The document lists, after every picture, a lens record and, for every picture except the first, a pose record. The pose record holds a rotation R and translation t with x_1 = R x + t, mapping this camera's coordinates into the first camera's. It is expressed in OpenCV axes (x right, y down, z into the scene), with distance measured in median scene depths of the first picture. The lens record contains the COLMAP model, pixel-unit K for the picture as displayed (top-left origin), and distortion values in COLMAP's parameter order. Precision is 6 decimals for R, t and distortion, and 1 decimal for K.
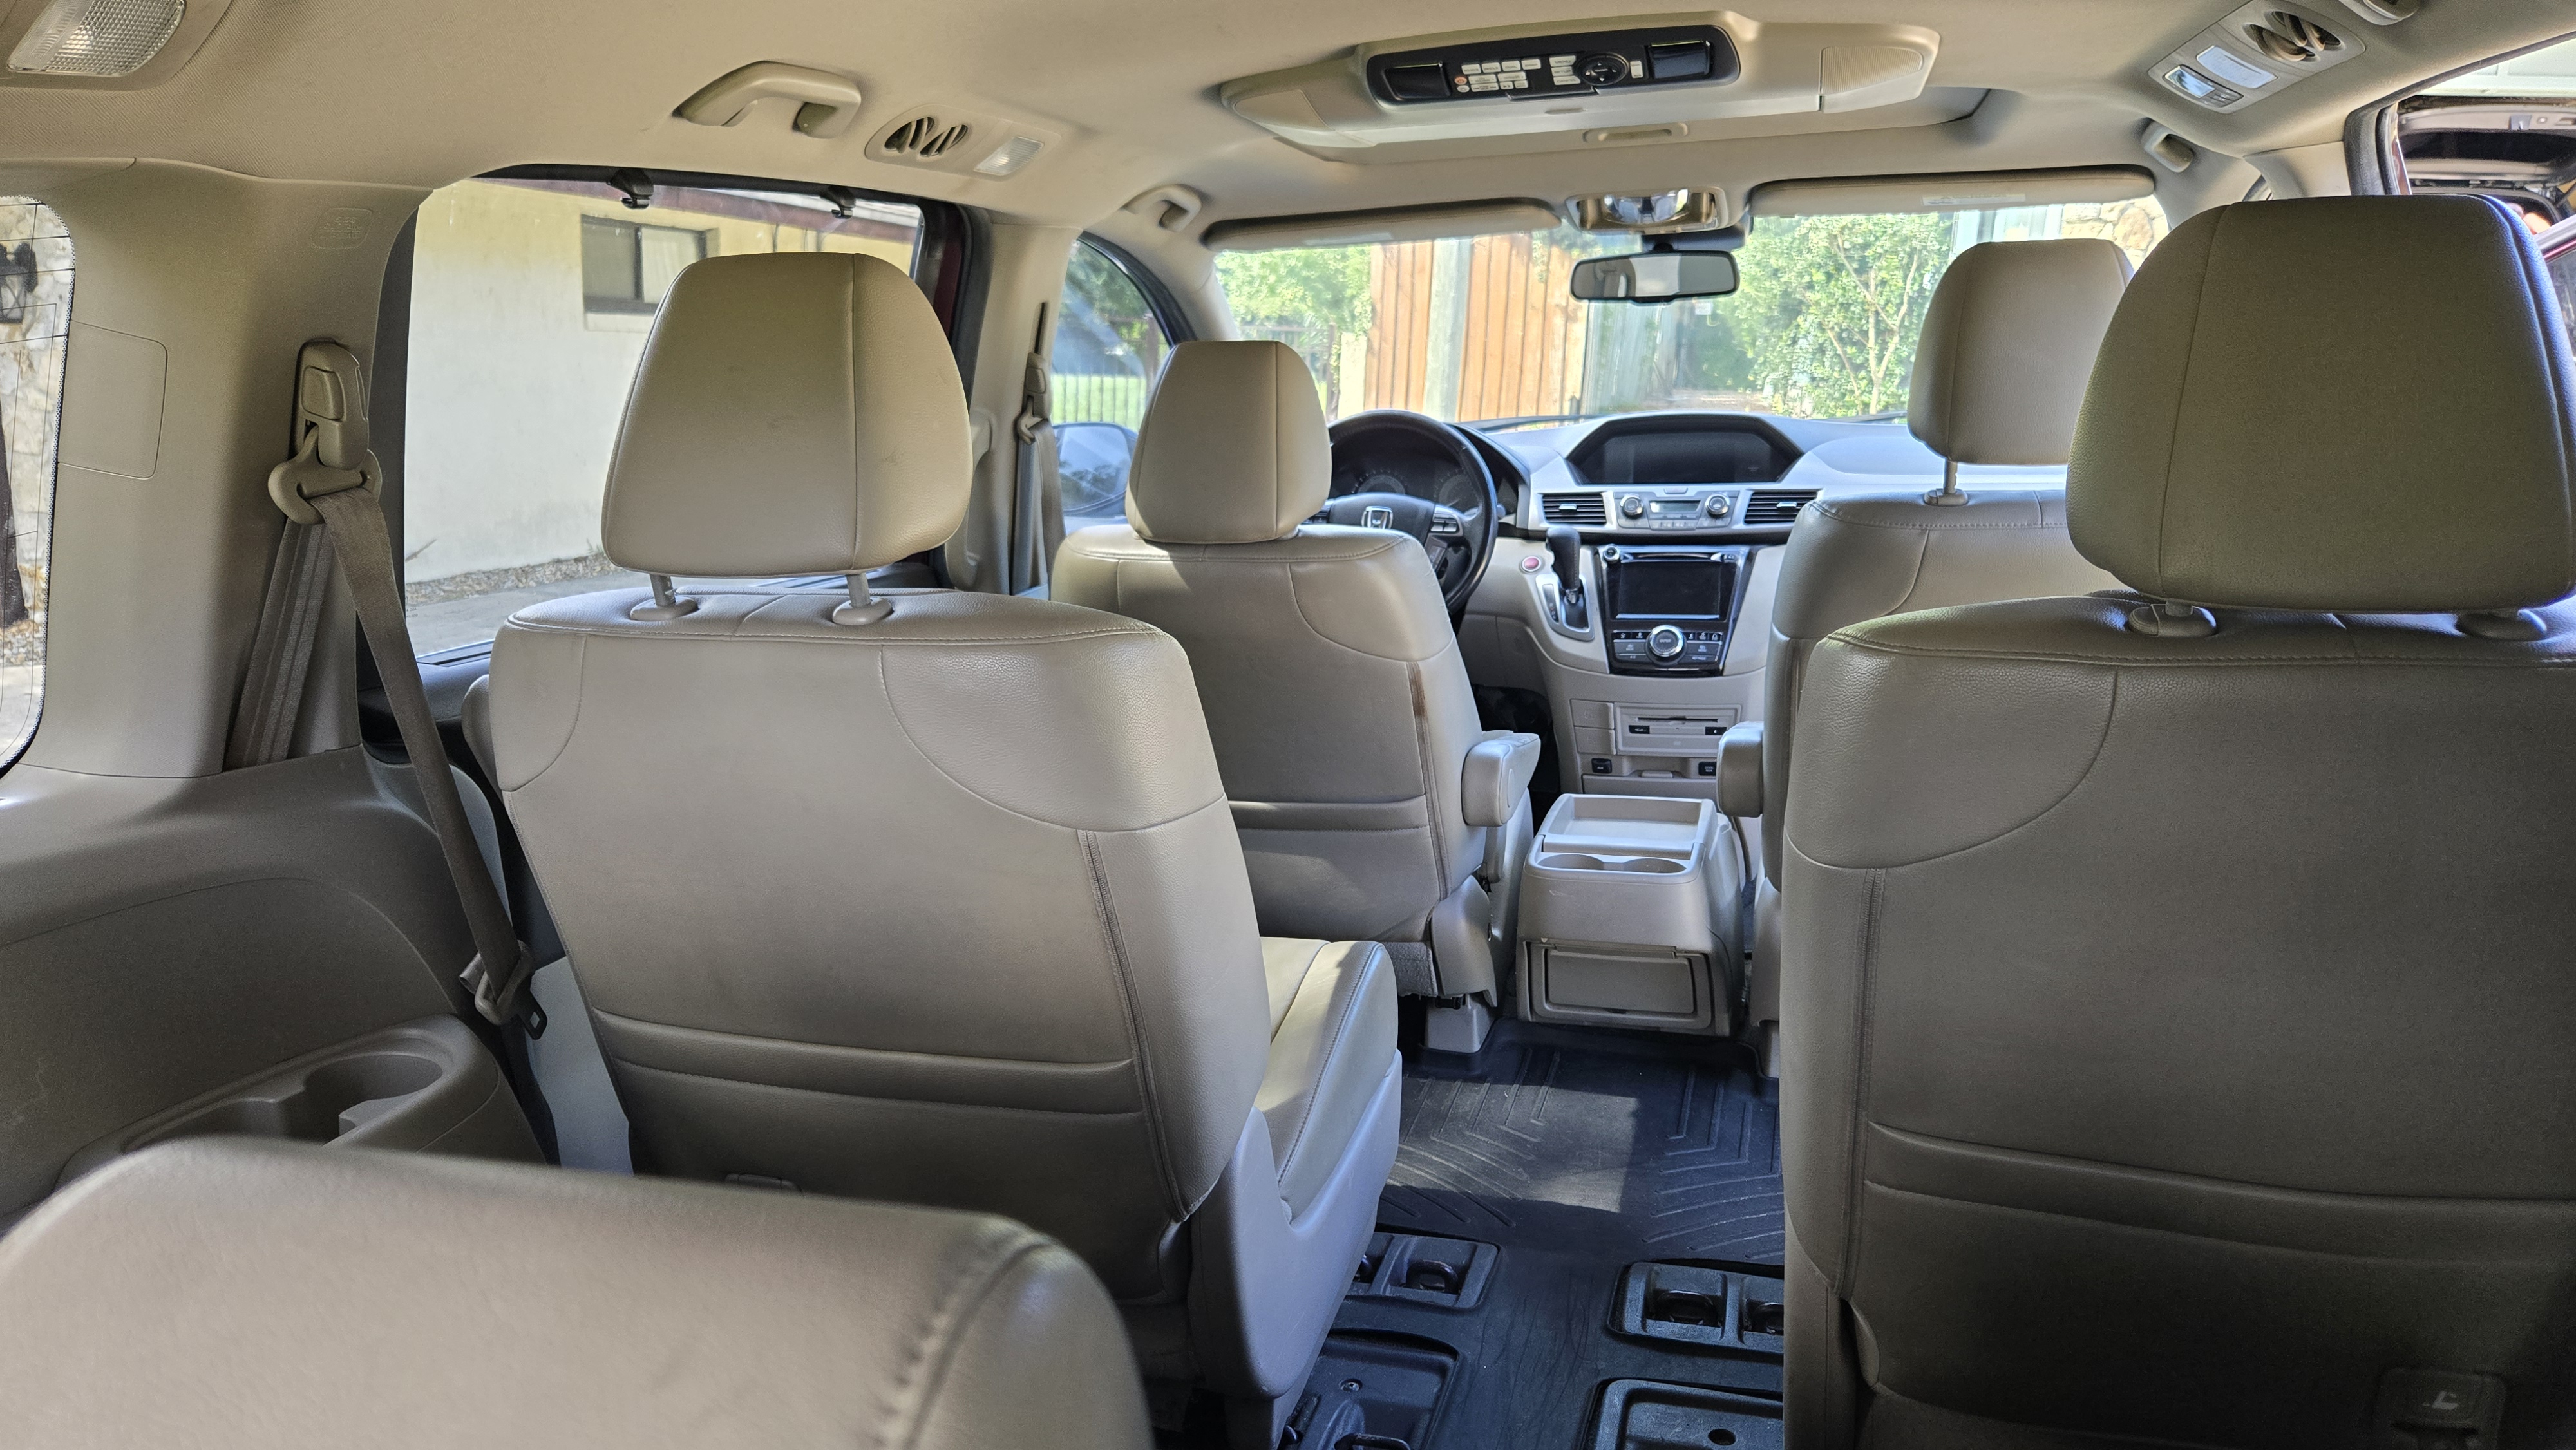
lens RADIAL K [[1733.7, 0, 1284.4], [0, 1733.7, 727.0], [0, 0, 1]] dist [0.066350, -0.056940]
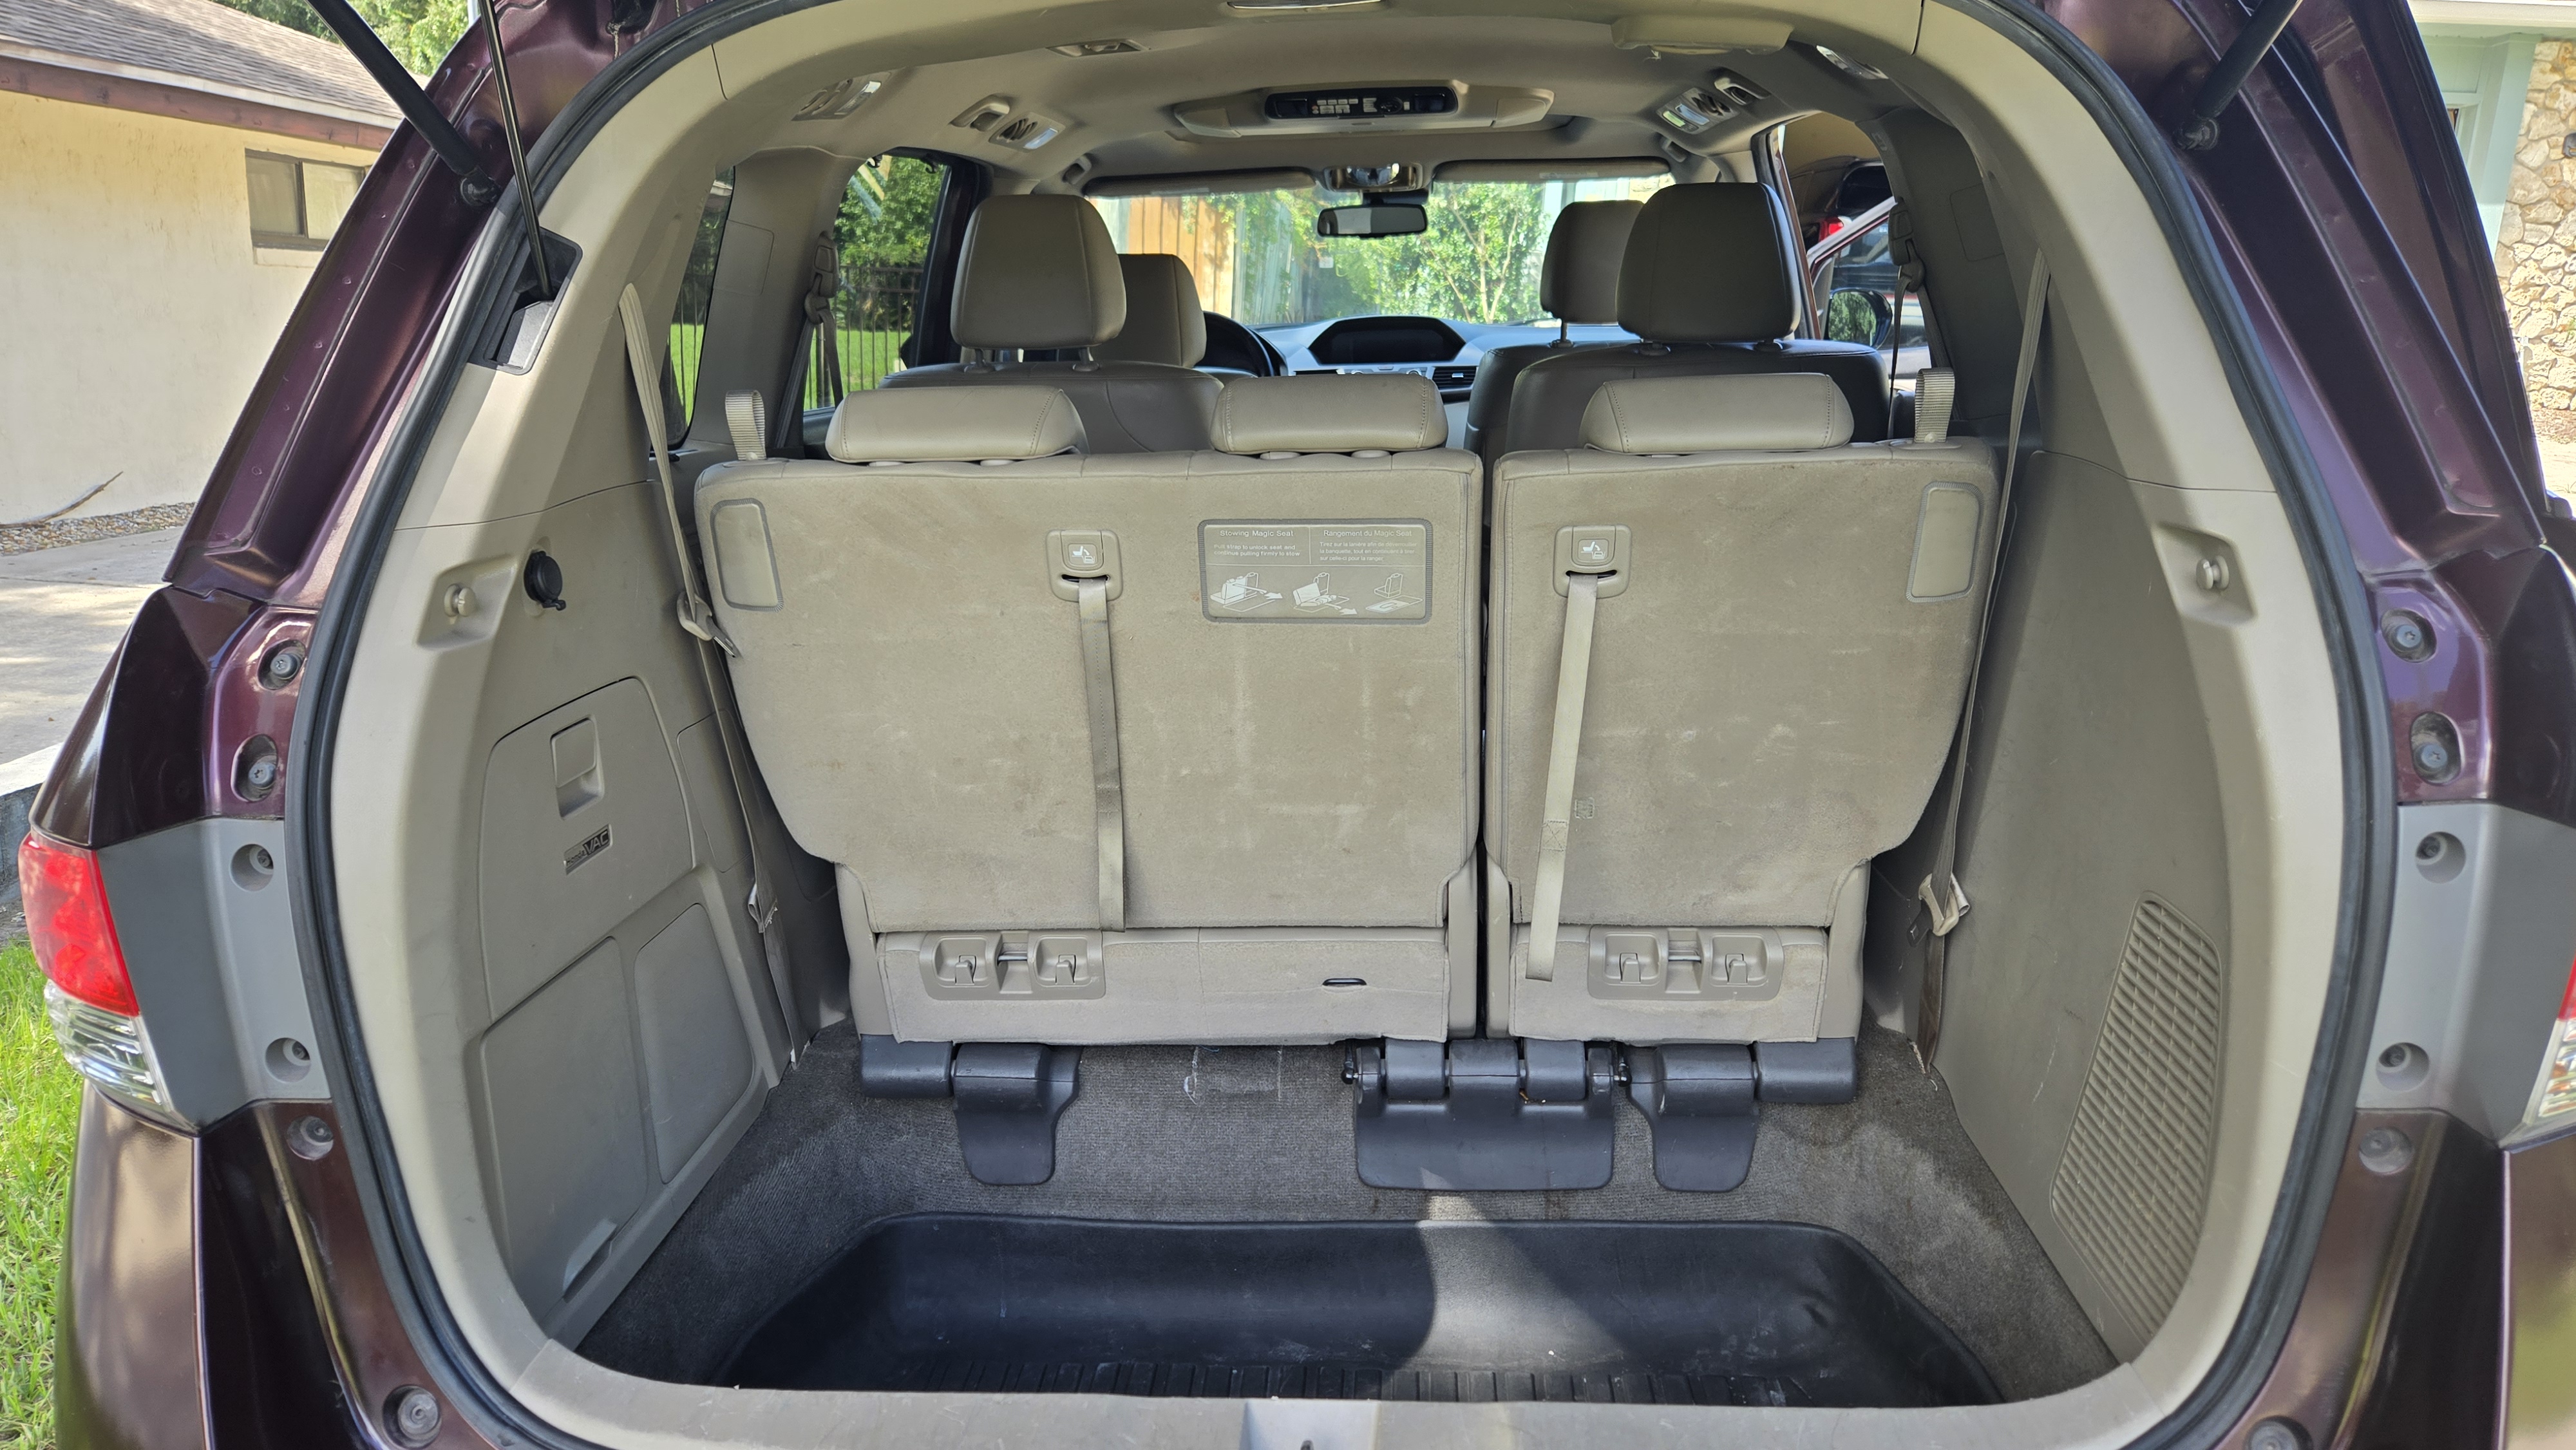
lens RADIAL K [[1733.7, 0, 1263.7], [0, 1733.7, 733.1], [0, 0, 1]] dist [0.066350, -0.056940]
pose [[0.979371, -0.043042, 0.197434, -0.220814], [0.037581, 0.998802, 0.031324, 0.151204], [-0.198546, -0.023258, 0.979816, -0.529911]]
